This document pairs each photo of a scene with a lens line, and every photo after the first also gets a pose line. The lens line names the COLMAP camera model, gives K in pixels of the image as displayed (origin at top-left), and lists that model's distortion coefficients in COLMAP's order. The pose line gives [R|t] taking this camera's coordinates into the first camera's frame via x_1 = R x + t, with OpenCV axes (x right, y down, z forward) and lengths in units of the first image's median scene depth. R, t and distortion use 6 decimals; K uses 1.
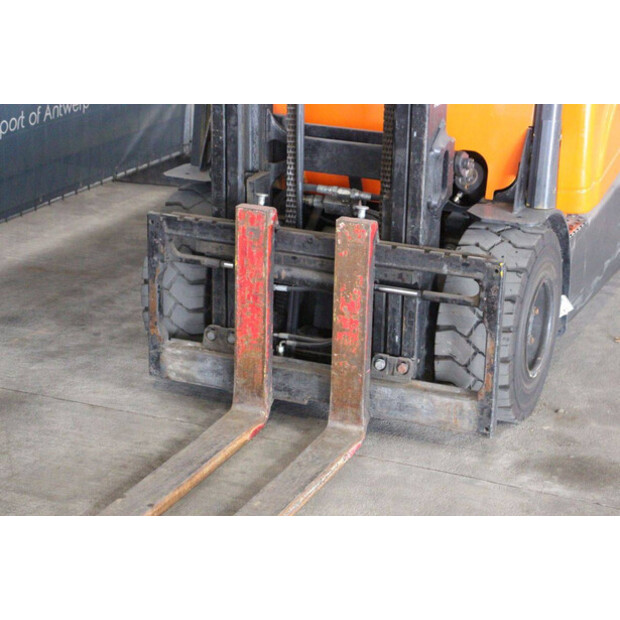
lens RADIAL K [[1494.5, 0, 310.0], [0, 1494.5, 311.0], [0, 0, 1]] dist [0.434306, 0.000000]
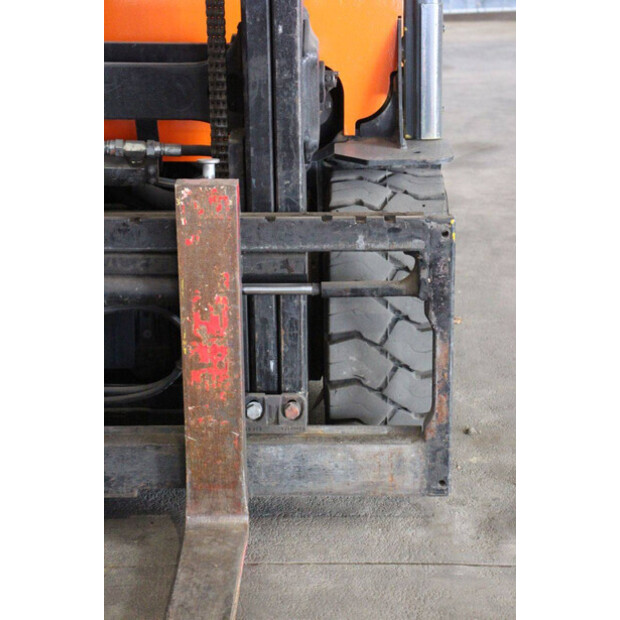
lens RADIAL K [[1494.5, 0, 309.9], [0, 1494.5, 307.6], [0, 0, 1]] dist [0.434306, 0.000000]
pose [[0.931810, -0.149105, 0.330904, -0.133707], [0.150136, 0.988407, 0.022597, -0.017661], [-0.330437, 0.028625, 0.943394, 0.406565]]
